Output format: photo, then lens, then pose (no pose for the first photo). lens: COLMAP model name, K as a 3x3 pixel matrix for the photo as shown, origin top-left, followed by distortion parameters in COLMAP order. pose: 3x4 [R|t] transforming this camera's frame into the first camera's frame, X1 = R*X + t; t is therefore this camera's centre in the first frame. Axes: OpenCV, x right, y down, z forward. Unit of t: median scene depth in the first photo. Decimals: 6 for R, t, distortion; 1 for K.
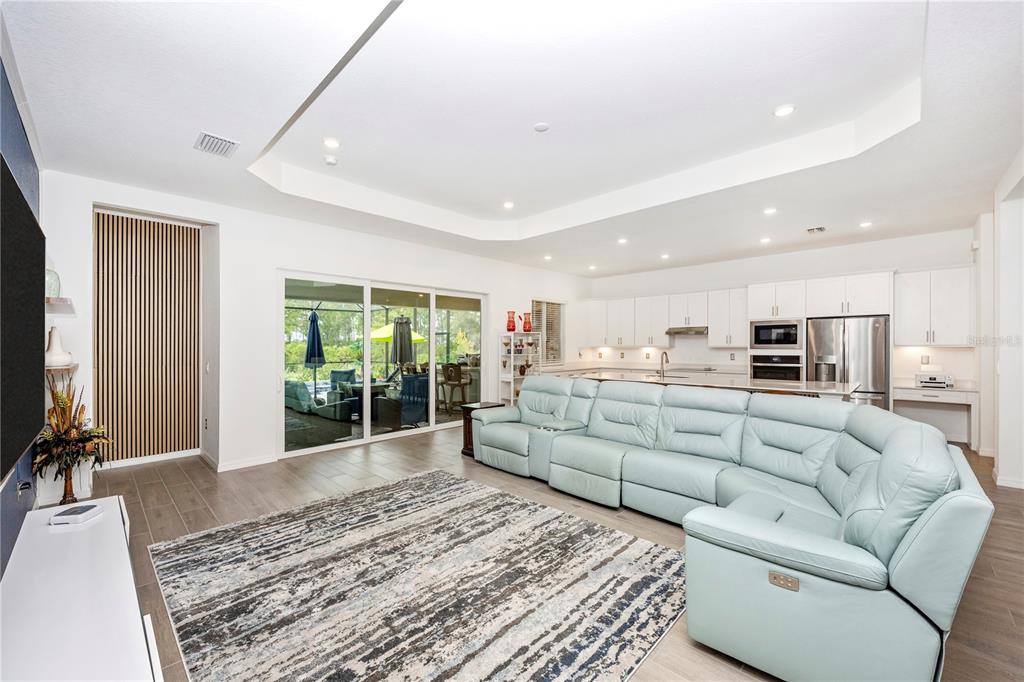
lens RADIAL K [[428.9, 0, 503.8], [0, 428.9, 345.4], [0, 0, 1]] dist [-0.003123, -0.000688]
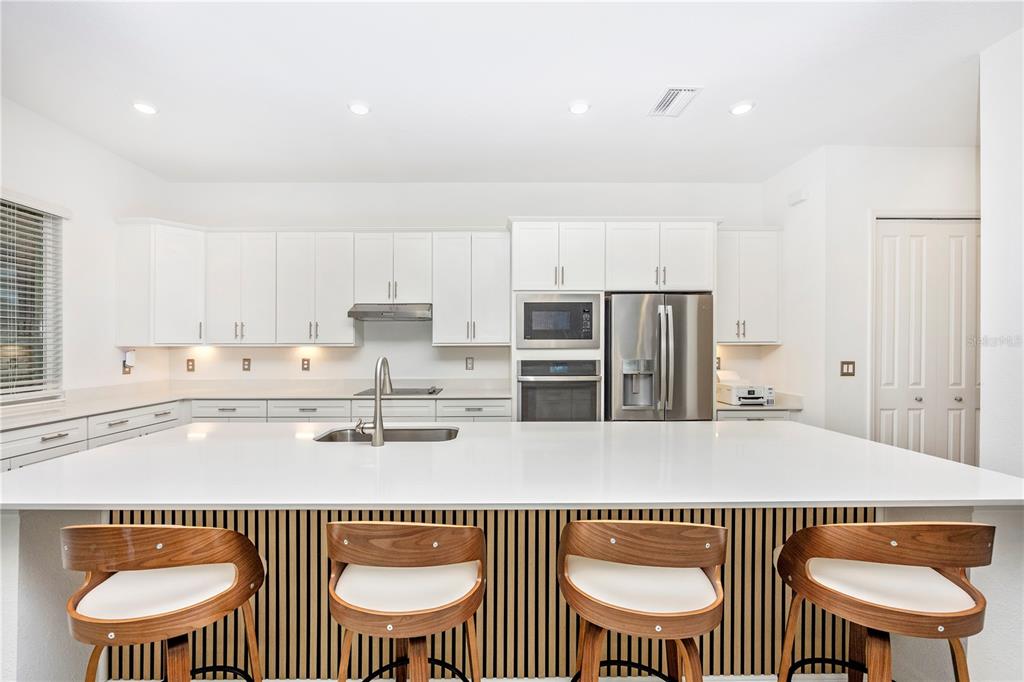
lens RADIAL K [[428.9, 0, 504.0], [0, 428.9, 343.9], [0, 0, 1]] dist [-0.003123, -0.000688]
pose [[0.734751, 0.006881, 0.678303, 0.222532], [-0.002017, 0.999966, -0.007960, 0.007018], [-0.678334, 0.004481, 0.734740, 0.643352]]
